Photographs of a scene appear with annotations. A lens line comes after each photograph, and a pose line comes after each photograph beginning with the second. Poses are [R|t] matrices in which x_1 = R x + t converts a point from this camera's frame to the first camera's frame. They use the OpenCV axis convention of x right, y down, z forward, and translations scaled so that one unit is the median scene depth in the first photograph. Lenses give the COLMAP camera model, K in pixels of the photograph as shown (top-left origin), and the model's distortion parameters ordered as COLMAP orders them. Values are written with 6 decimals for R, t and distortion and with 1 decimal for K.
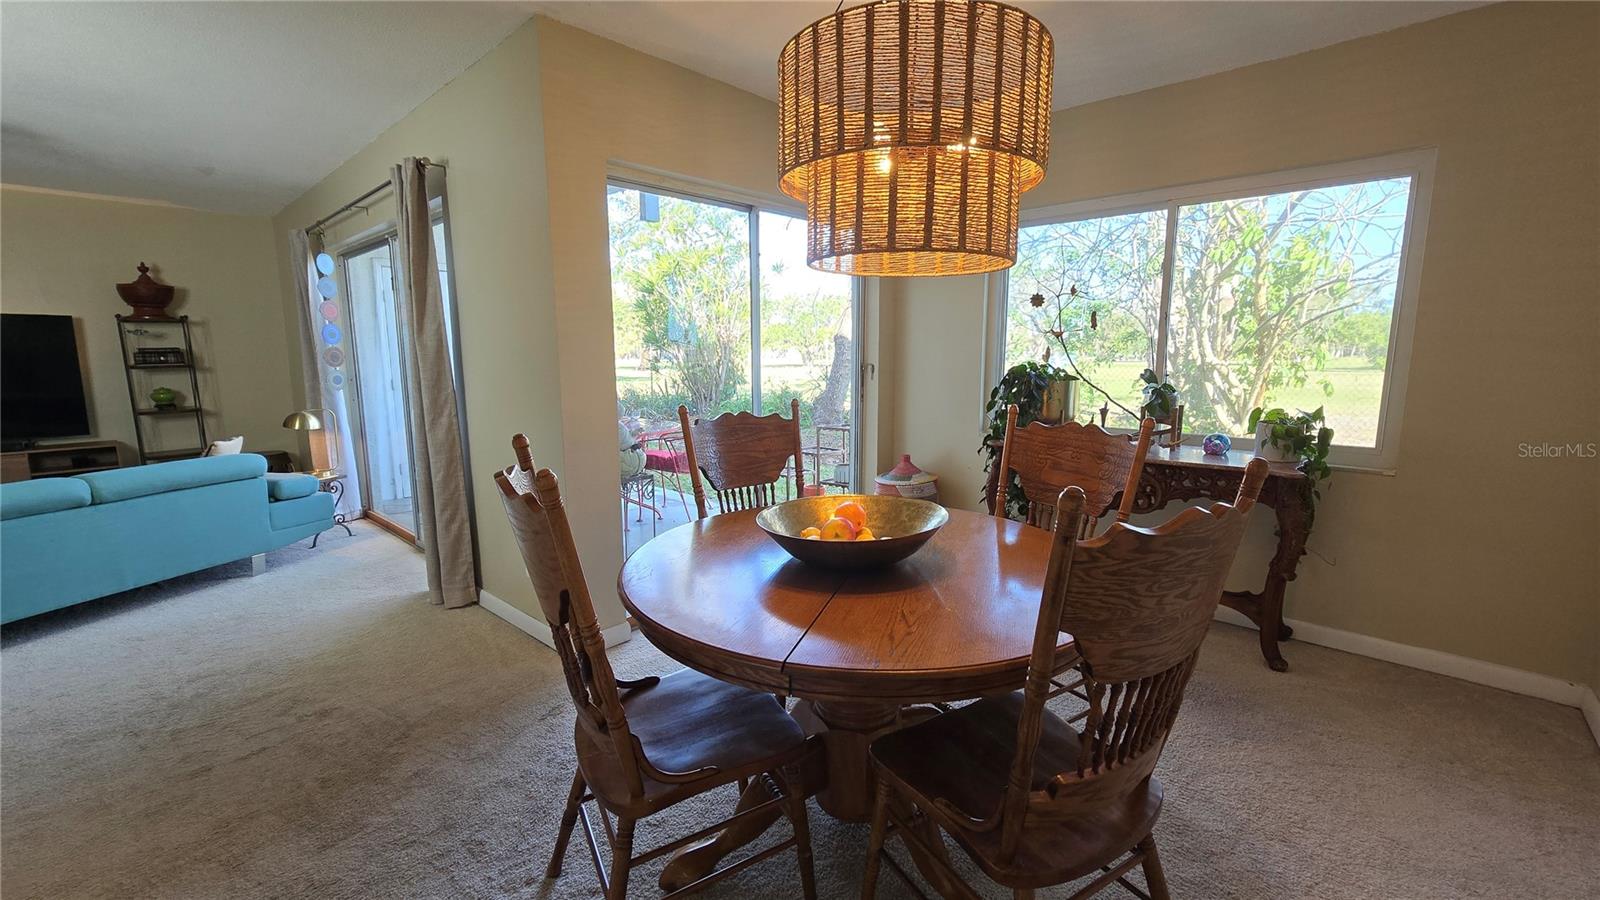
lens RADIAL K [[655.7, 0, 807.3], [0, 655.7, 449.7], [0, 0, 1]] dist [-0.002626, 0.000319]
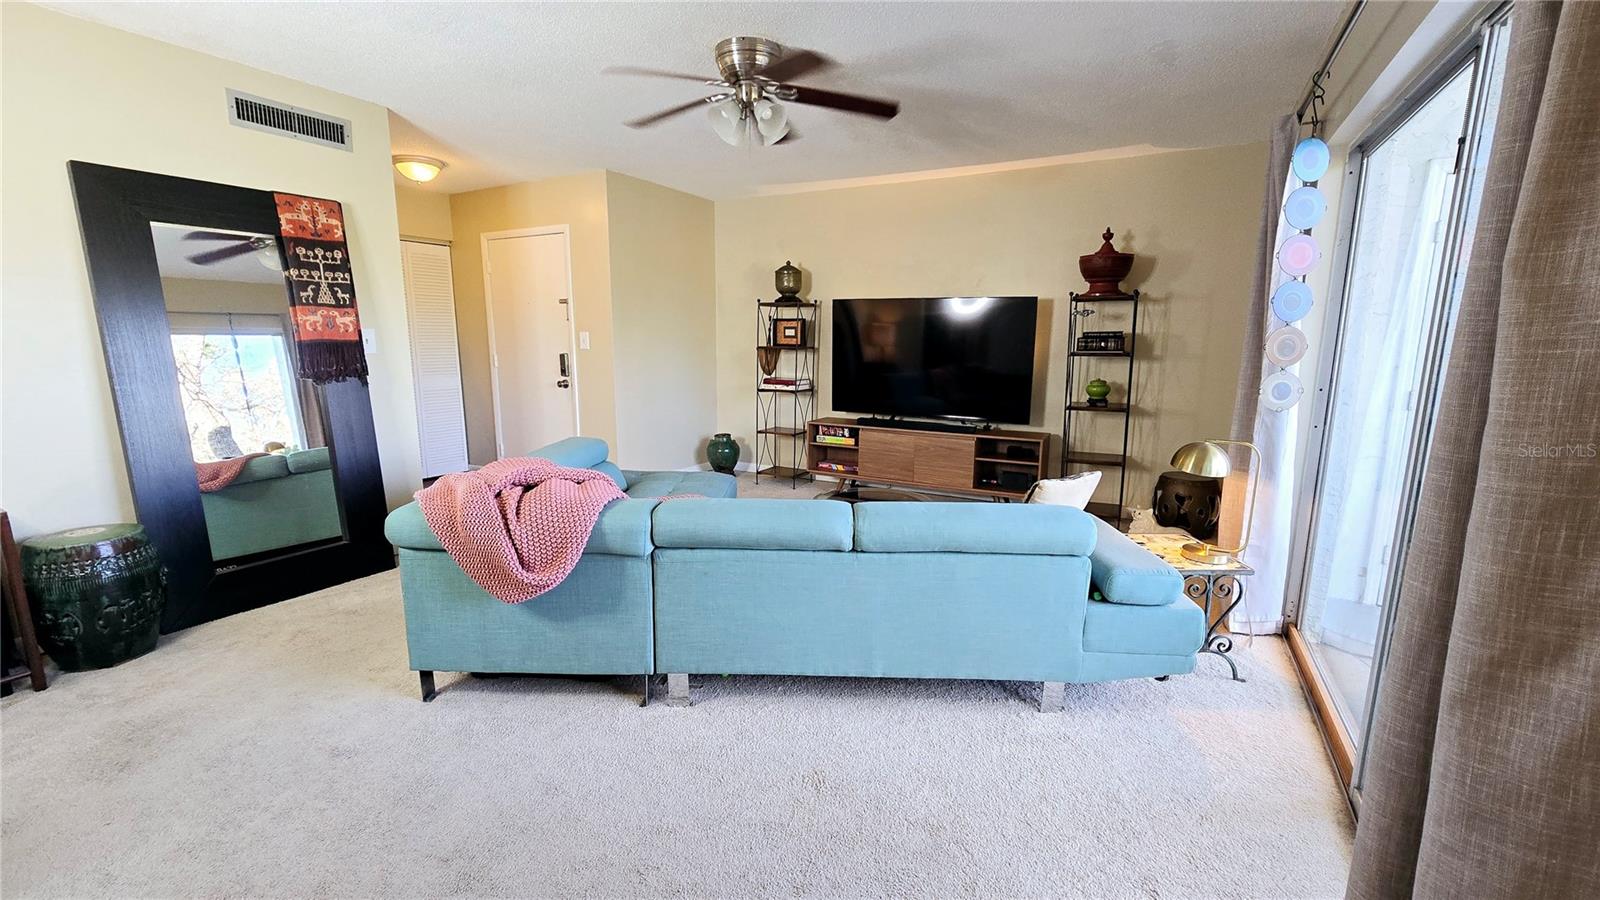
lens RADIAL K [[655.7, 0, 807.3], [0, 655.7, 449.7], [0, 0, 1]] dist [-0.002626, 0.000319]
pose [[0.244699, 0.169651, -0.954642, -0.268520], [-0.151996, 0.979113, 0.135040, -0.065075], [0.957611, 0.112058, 0.265374, 0.445962]]
